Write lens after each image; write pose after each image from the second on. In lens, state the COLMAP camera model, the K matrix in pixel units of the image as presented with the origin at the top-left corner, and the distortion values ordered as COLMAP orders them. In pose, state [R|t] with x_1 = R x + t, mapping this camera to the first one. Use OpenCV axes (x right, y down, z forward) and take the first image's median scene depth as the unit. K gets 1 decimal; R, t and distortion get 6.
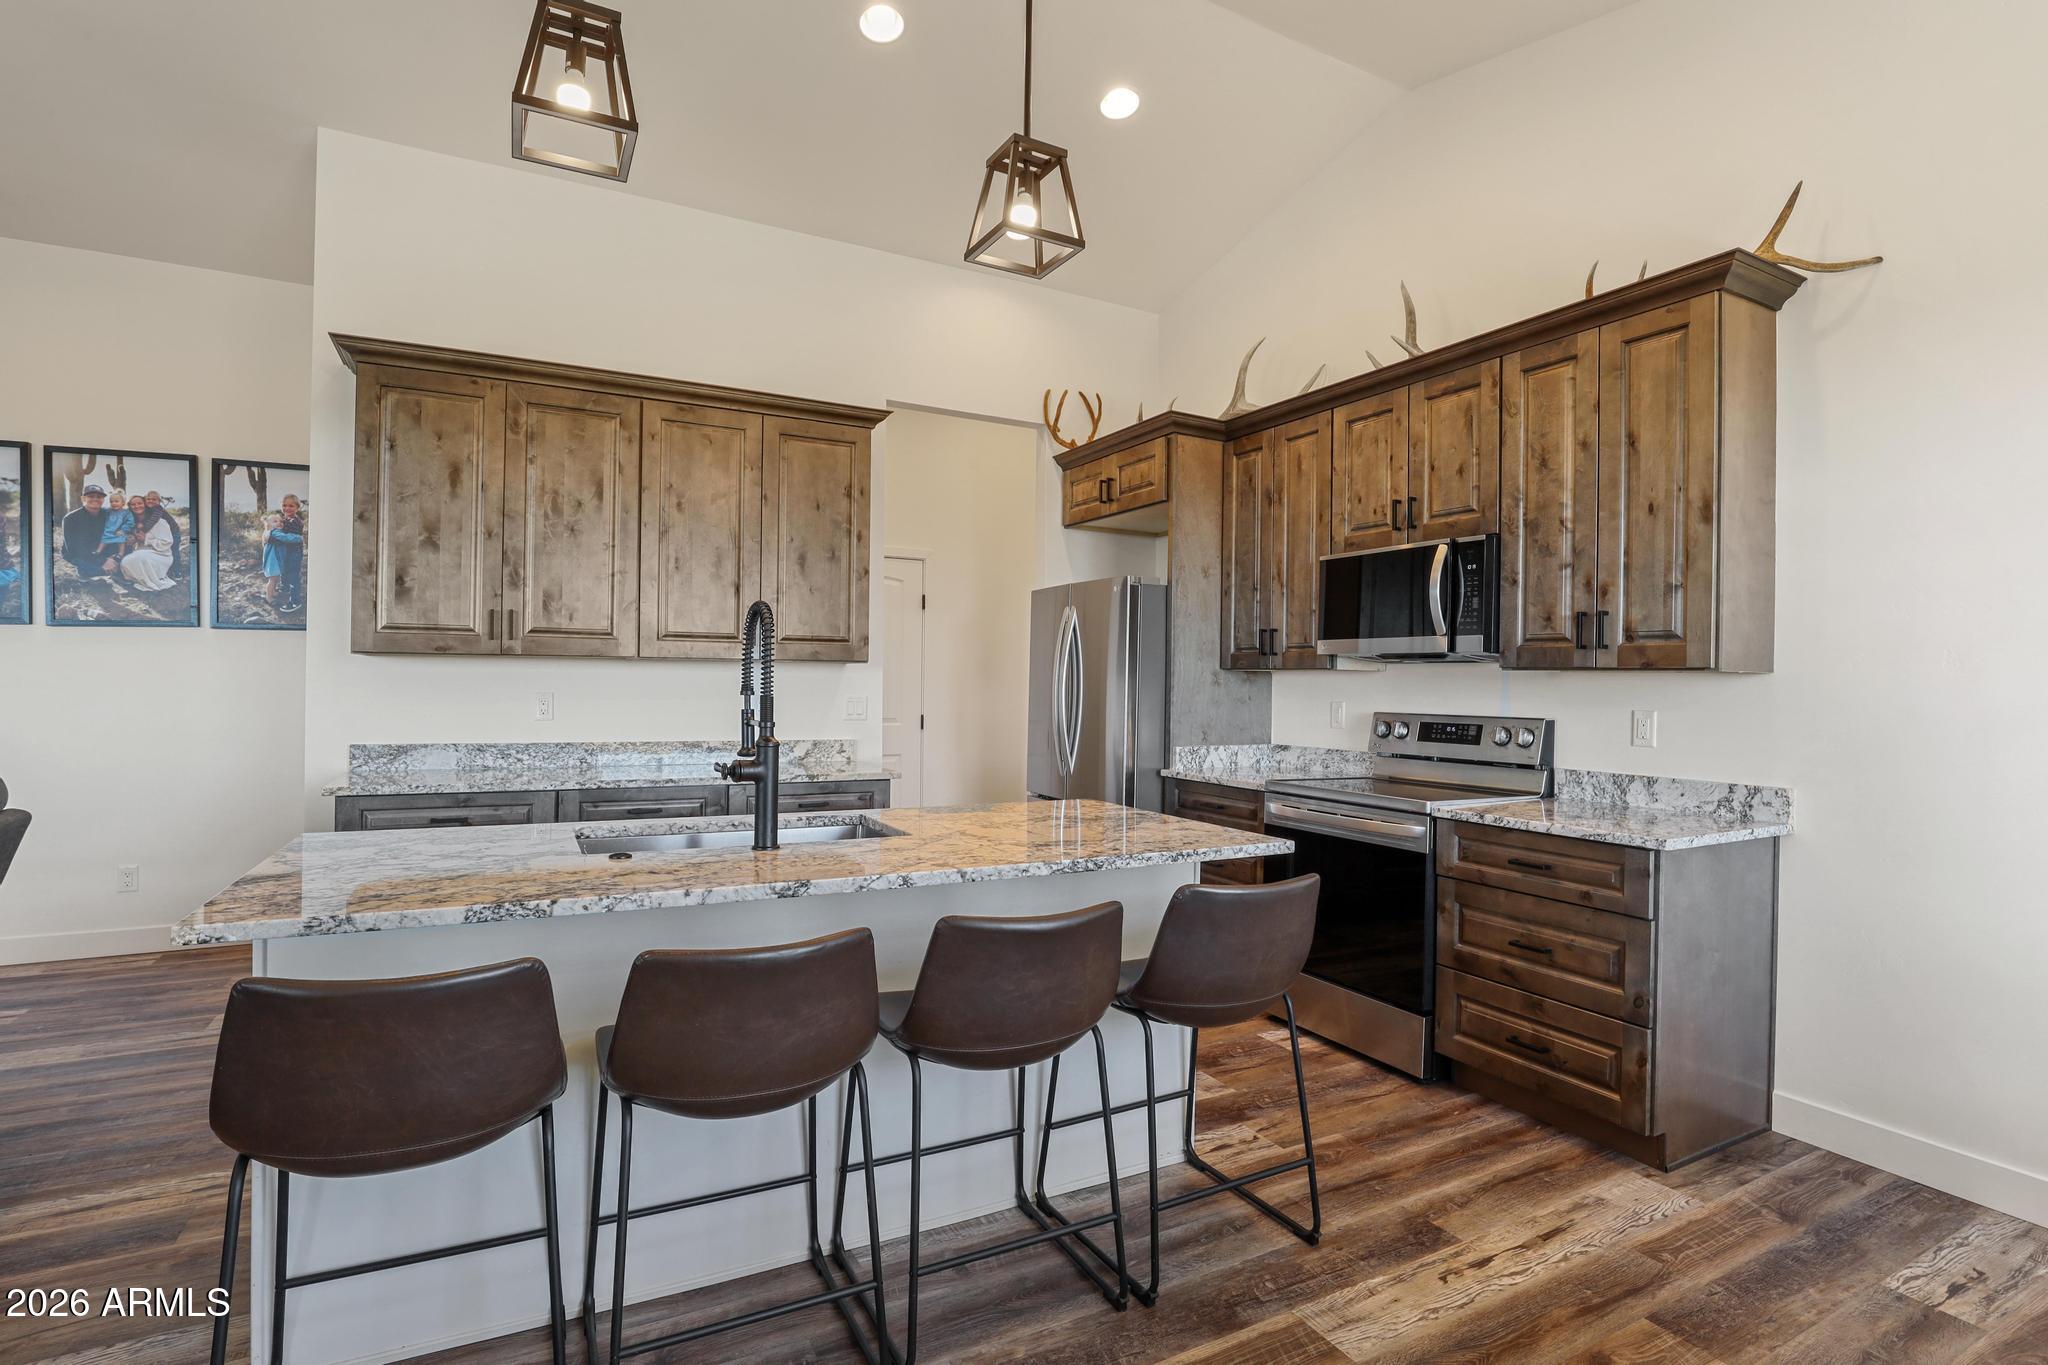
lens RADIAL K [[954.5, 0, 1009.4], [0, 954.5, 682.2], [0, 0, 1]] dist [-0.029785, 0.001645]
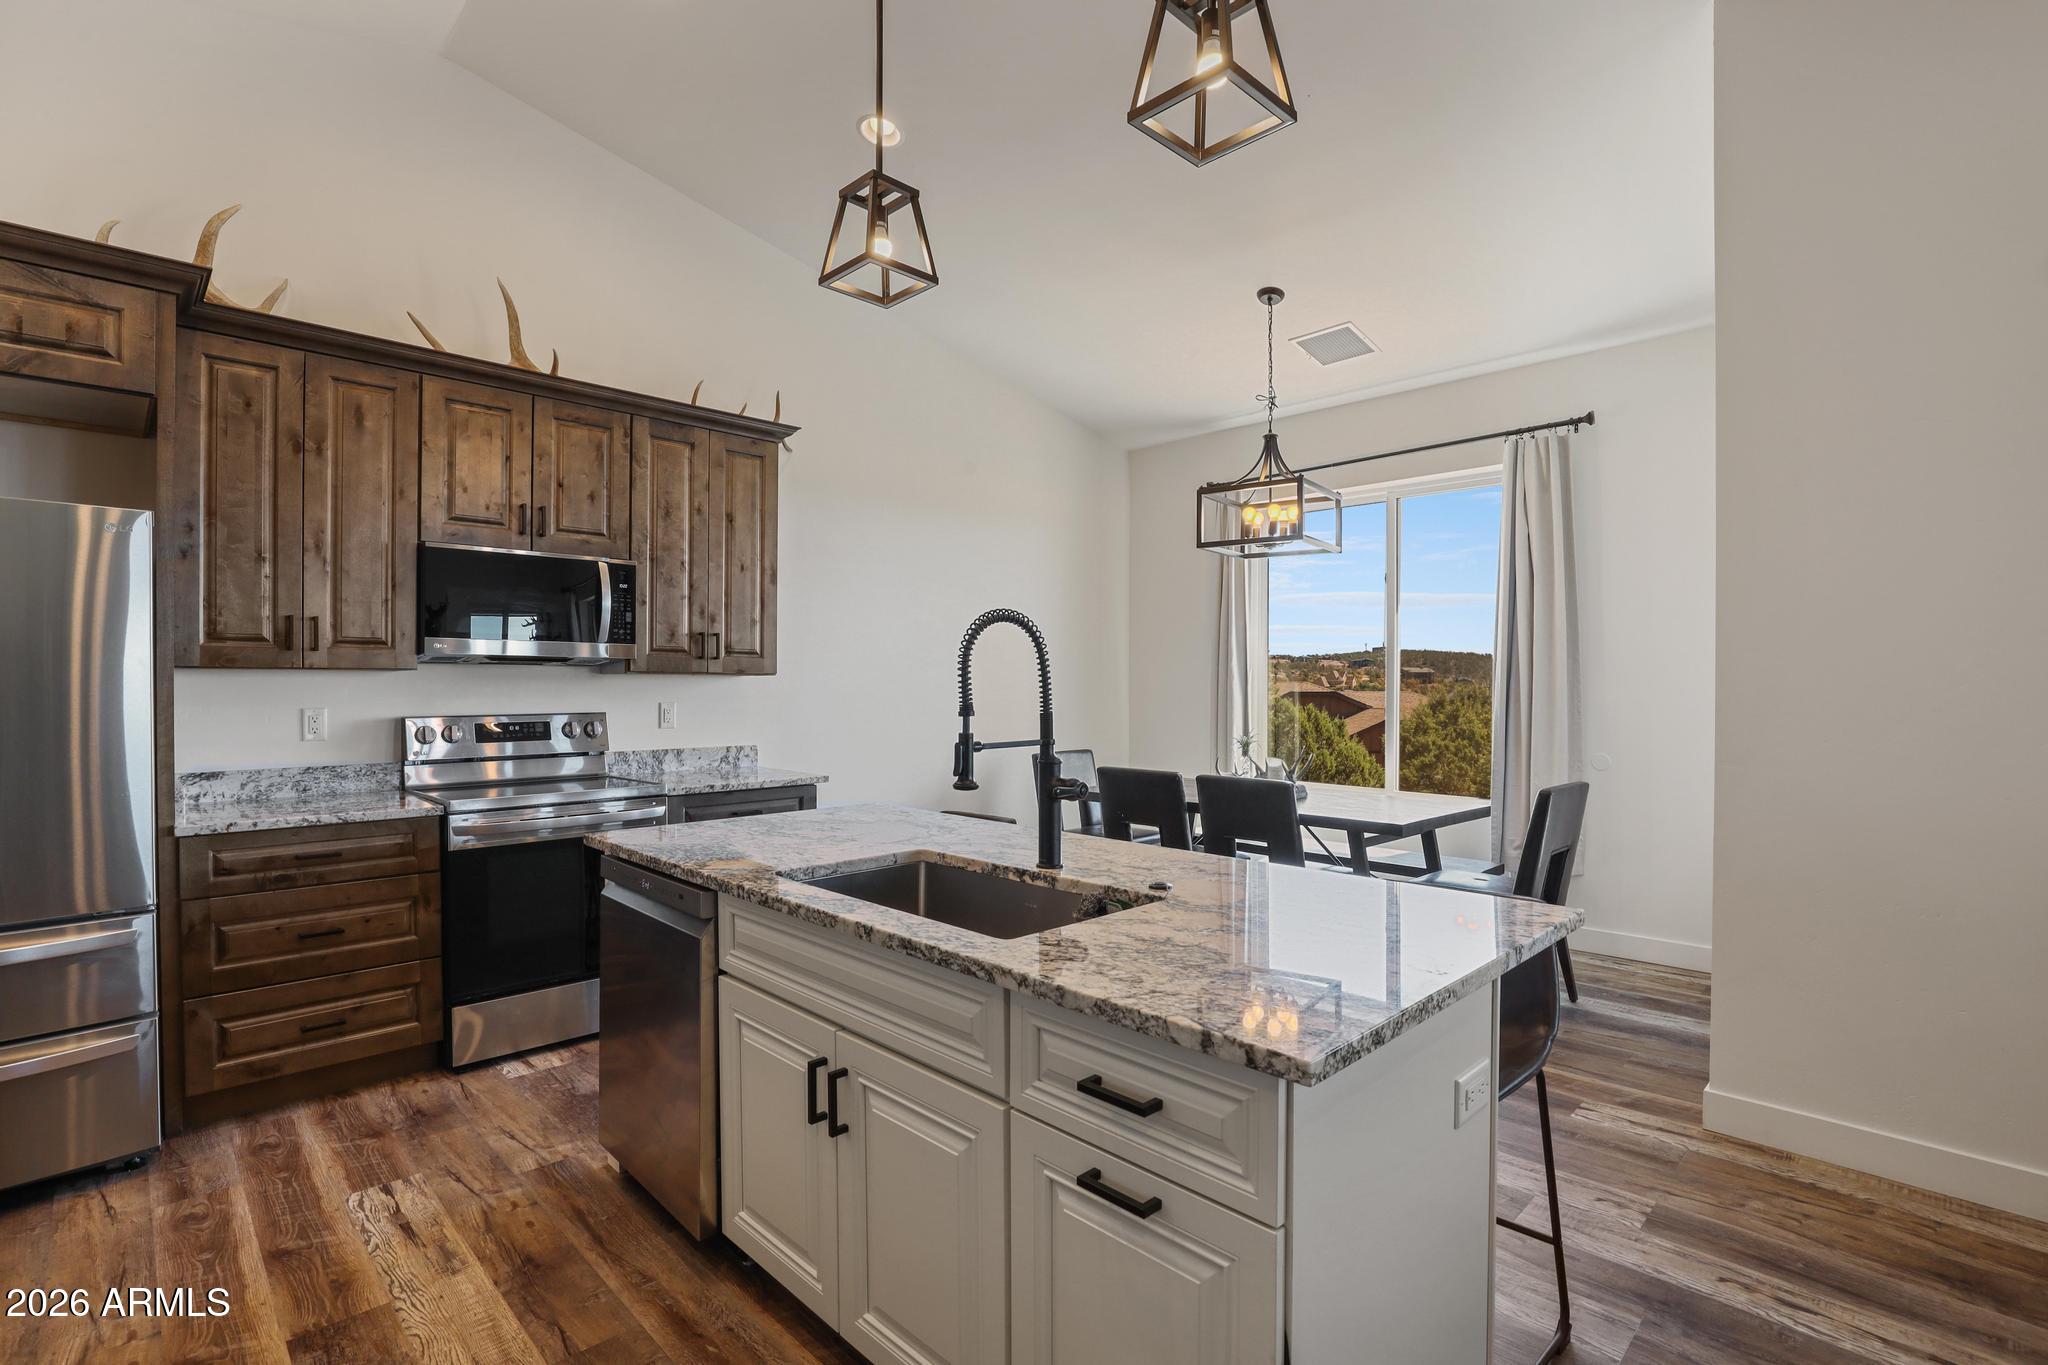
lens RADIAL K [[954.5, 0, 1003.3], [0, 954.5, 694.3], [0, 0, 1]] dist [-0.029785, 0.001645]
pose [[-0.271597, -0.025560, 0.962071, -0.693457], [-0.002957, 0.999665, 0.025723, -0.016553], [-0.962406, 0.004141, -0.271582, 0.766732]]
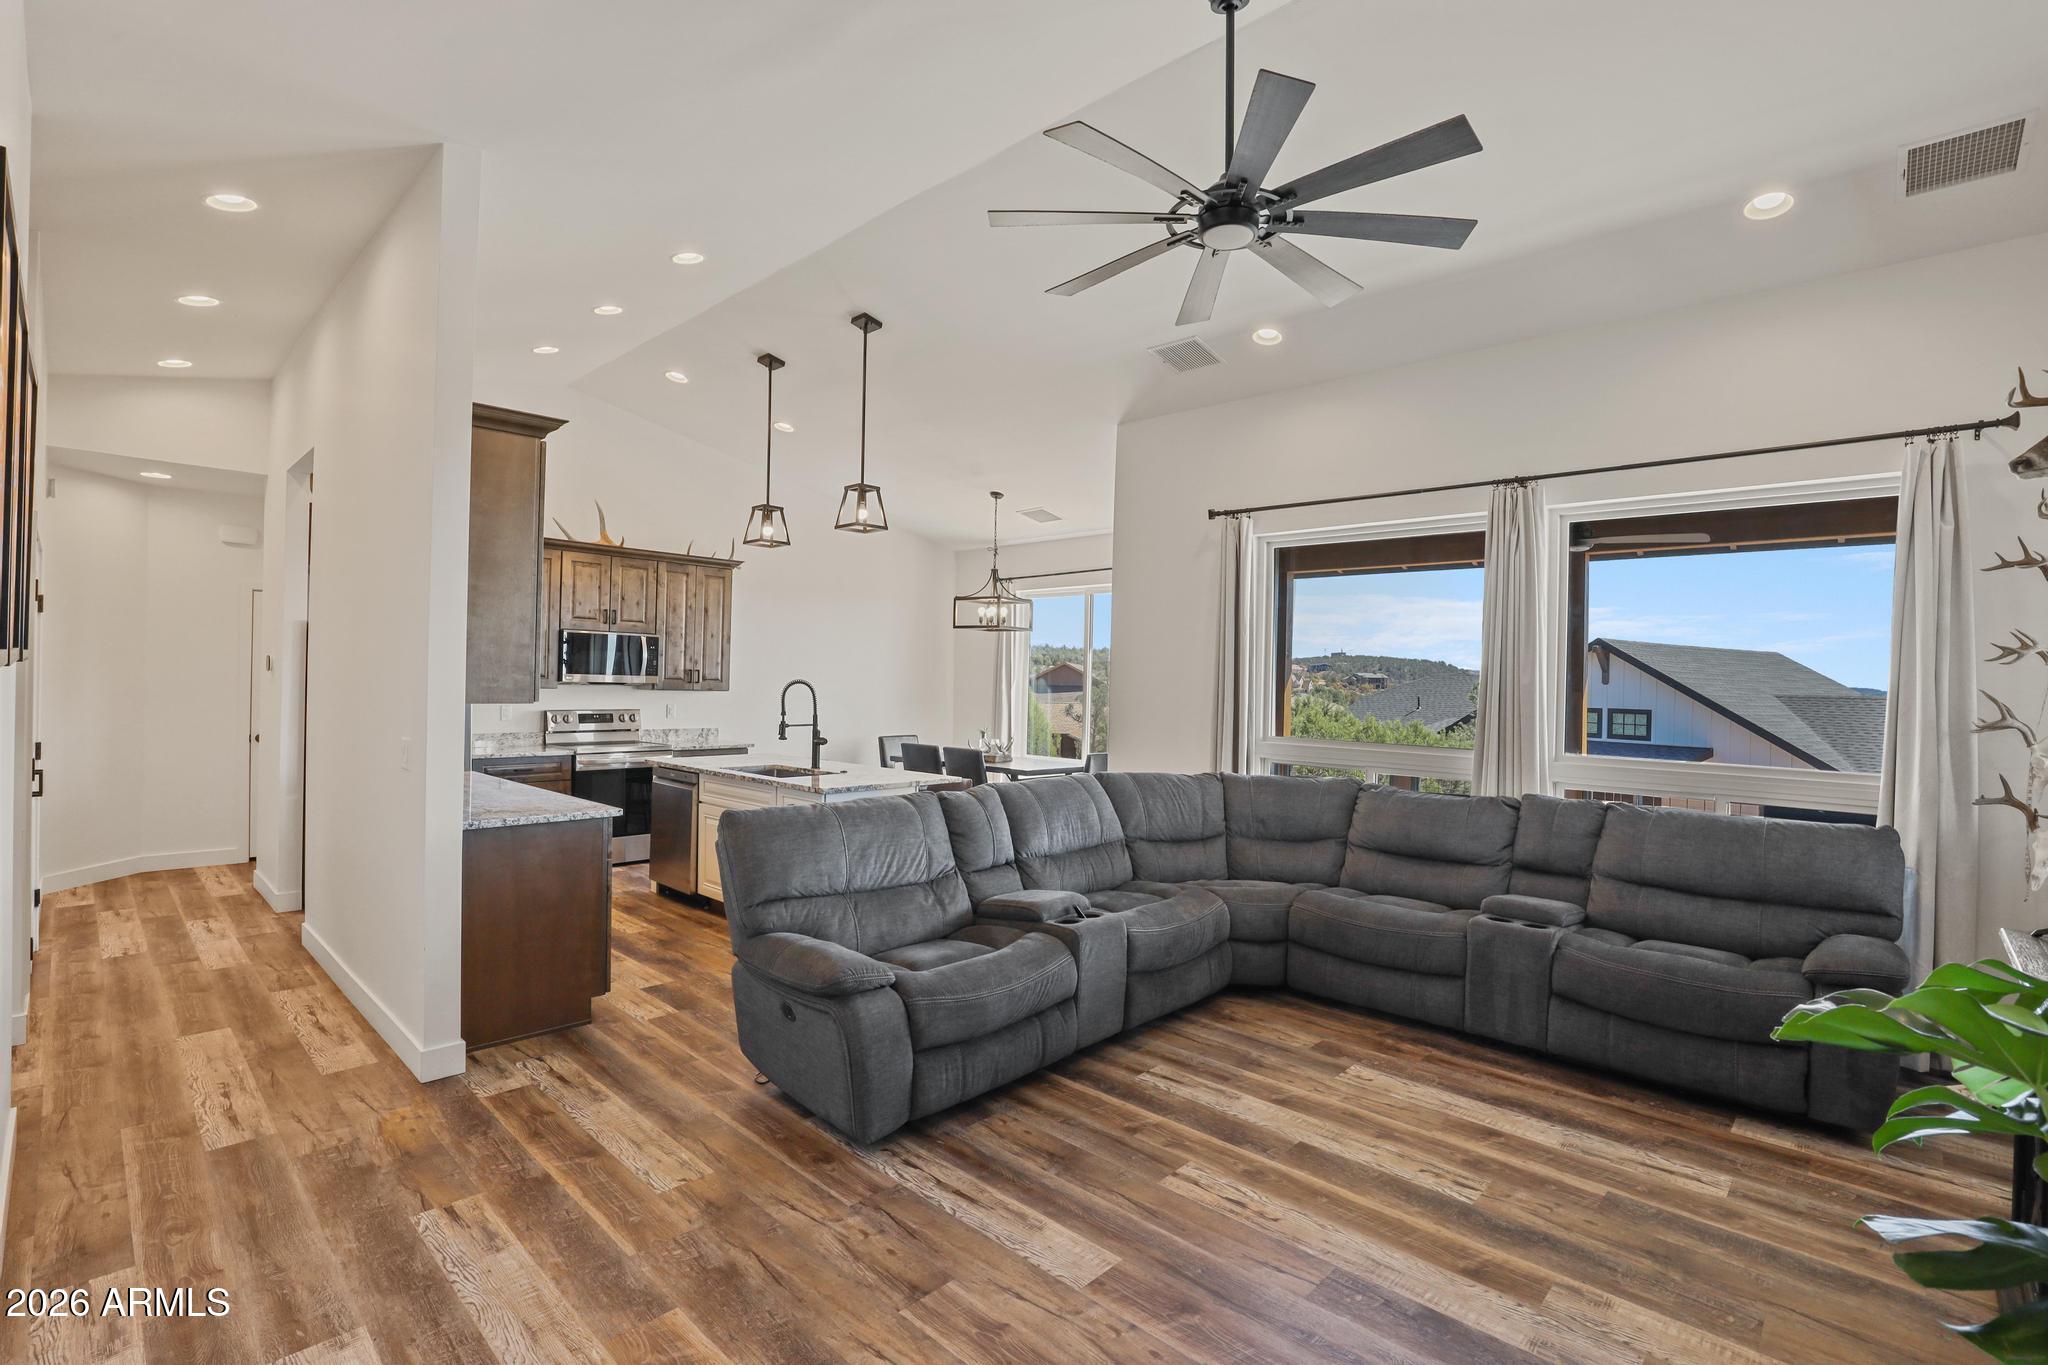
lens RADIAL K [[954.5, 0, 1009.4], [0, 954.5, 685.7], [0, 0, 1]] dist [-0.029785, 0.001645]
pose [[-0.301076, -0.026234, 0.953239, -1.843560], [-0.022953, 0.999531, 0.020259, -0.083836], [-0.953324, -0.015781, -0.301537, 0.763550]]
